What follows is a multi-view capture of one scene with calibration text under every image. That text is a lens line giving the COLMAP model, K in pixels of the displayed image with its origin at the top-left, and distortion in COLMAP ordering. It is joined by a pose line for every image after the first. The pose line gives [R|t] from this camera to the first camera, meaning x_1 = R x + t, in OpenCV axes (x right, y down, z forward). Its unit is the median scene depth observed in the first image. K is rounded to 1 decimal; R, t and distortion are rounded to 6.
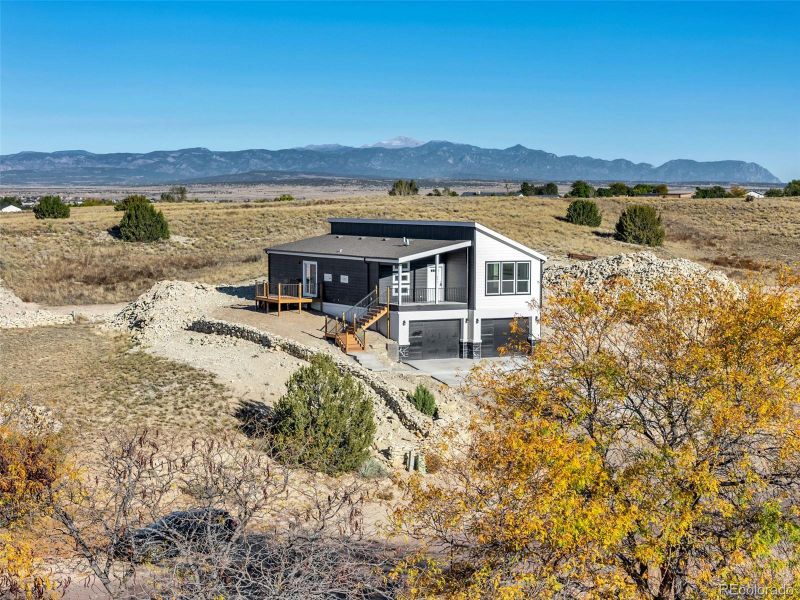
lens RADIAL K [[322.7, 0, 398.9], [0, 322.7, 282.0], [0, 0, 1]] dist [0.000117, -0.000004]
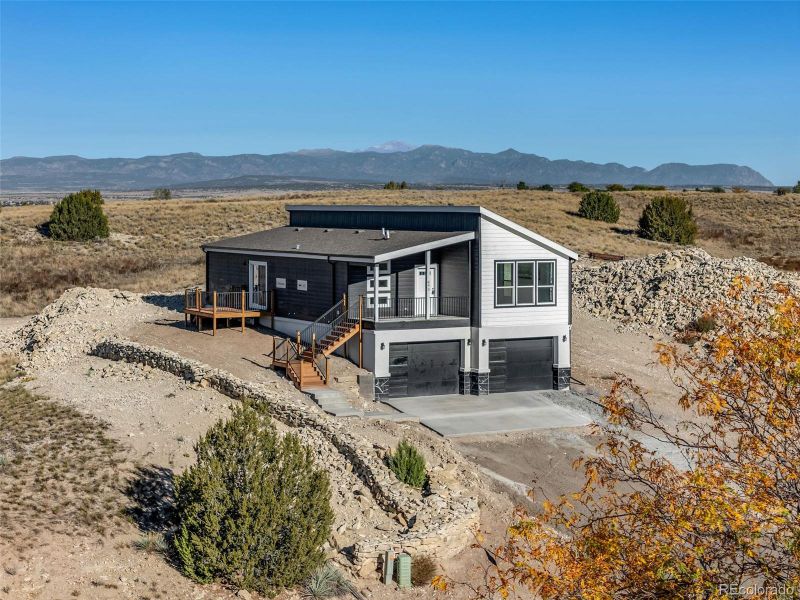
lens RADIAL K [[320.9, 0, 399.4], [0, 320.9, 278.1], [0, 0, 1]] dist [-0.000662, 0.000040]
pose [[0.999757, -0.002678, 0.021868, 0.037880], [0.003271, 0.999627, -0.027121, -0.005030], [-0.021788, 0.027186, 0.999393, 0.274467]]
